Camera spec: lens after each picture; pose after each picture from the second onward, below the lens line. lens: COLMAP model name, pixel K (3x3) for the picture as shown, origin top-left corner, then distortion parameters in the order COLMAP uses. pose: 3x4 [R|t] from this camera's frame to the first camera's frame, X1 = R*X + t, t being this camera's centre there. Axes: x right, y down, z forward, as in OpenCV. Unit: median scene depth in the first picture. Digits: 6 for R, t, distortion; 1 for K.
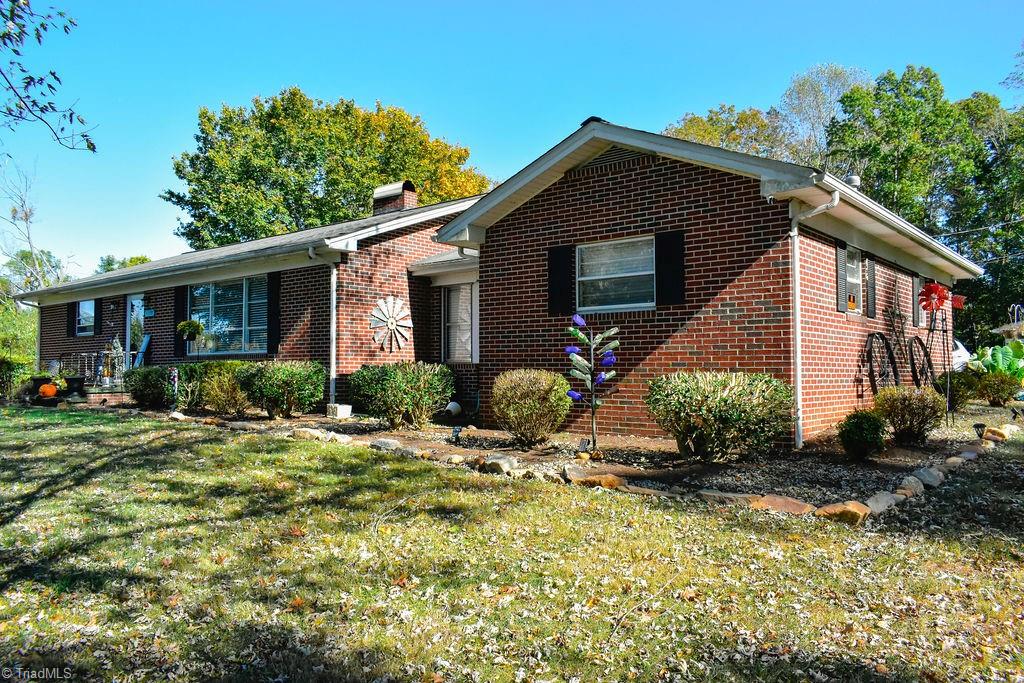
lens RADIAL K [[777.6, 0, 509.8], [0, 777.6, 344.9], [0, 0, 1]] dist [-0.008896, -0.000819]
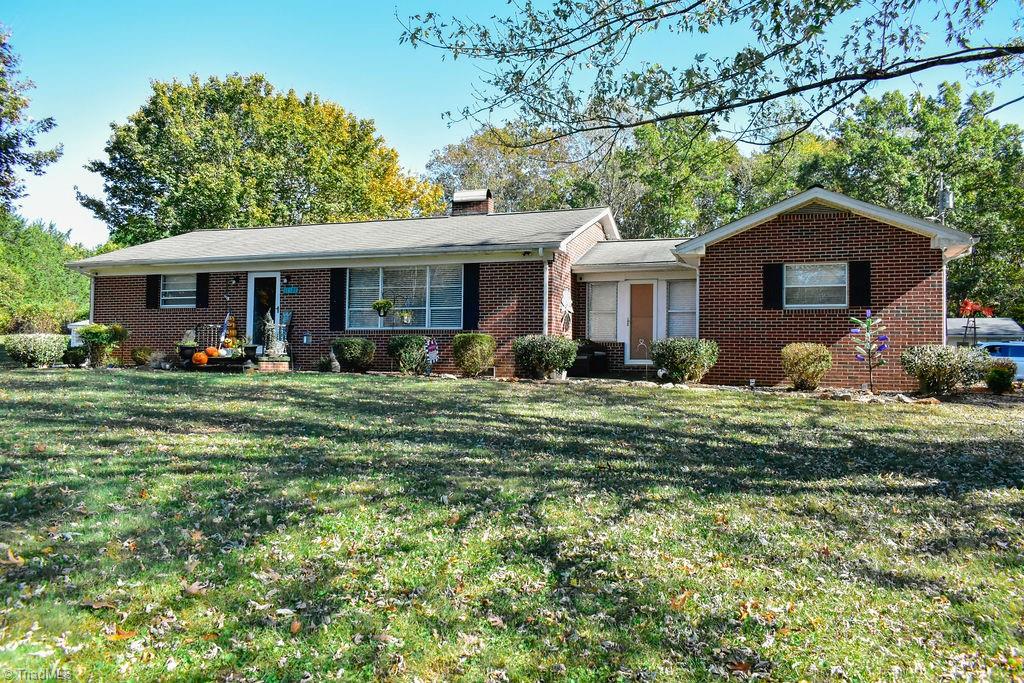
lens RADIAL K [[777.6, 0, 509.3], [0, 777.6, 331.3], [0, 0, 1]] dist [-0.008896, -0.000819]
pose [[0.934677, 0.031078, 0.354136, -0.685721], [-0.028337, 0.999515, -0.012924, 0.027552], [-0.354366, 0.002044, 0.935105, -0.165009]]
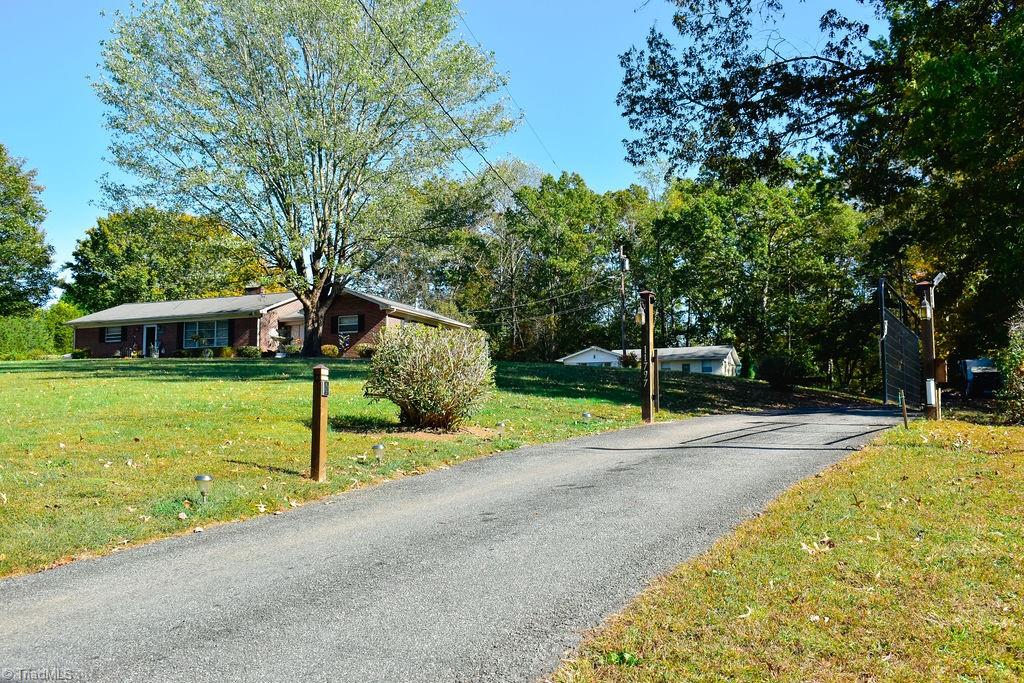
lens RADIAL K [[1050.3, 0, 508.2], [0, 1050.3, 345.2], [0, 0, 1]] dist [0.006710, 0.000000]
pose [[0.954100, 0.028655, 0.298115, -0.492459], [-0.009494, 0.997806, -0.065527, 0.261283], [-0.299338, 0.059689, 0.952278, -3.141382]]
